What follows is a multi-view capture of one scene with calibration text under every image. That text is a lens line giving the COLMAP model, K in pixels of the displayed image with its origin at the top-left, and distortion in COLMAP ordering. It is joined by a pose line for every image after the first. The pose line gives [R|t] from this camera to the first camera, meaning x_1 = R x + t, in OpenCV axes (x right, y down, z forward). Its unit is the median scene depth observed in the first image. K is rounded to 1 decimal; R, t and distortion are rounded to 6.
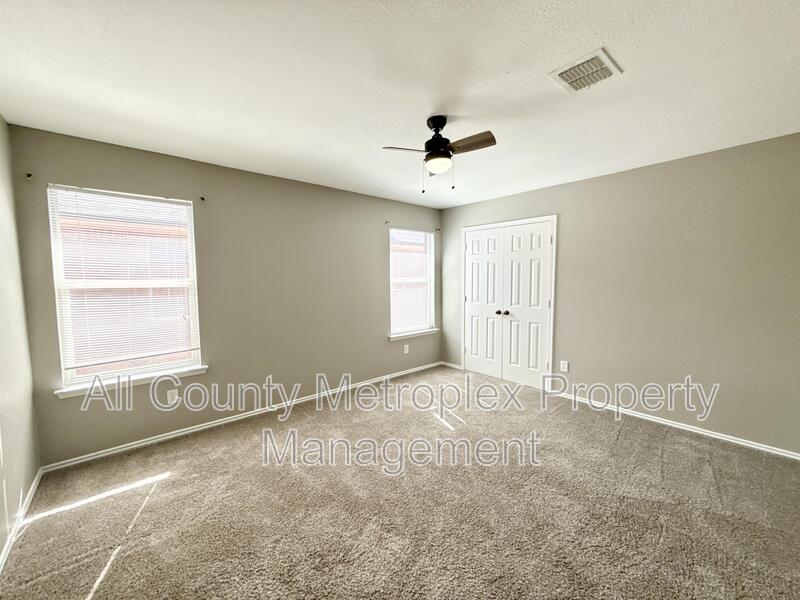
lens RADIAL K [[316.1, 0, 396.5], [0, 316.1, 297.5], [0, 0, 1]] dist [0.001364, 0.000132]
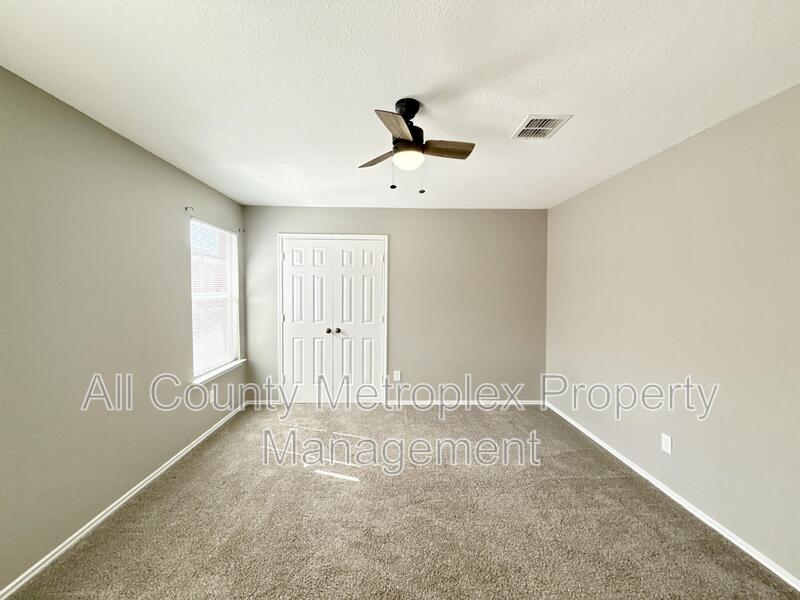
lens RADIAL K [[316.1, 0, 396.9], [0, 316.1, 299.5], [0, 0, 1]] dist [0.001364, 0.000132]
pose [[0.639699, -0.013797, 0.768502, -0.263153], [0.038827, 0.999142, -0.014382, -0.024649], [-0.767644, 0.039039, 0.639686, 0.262761]]
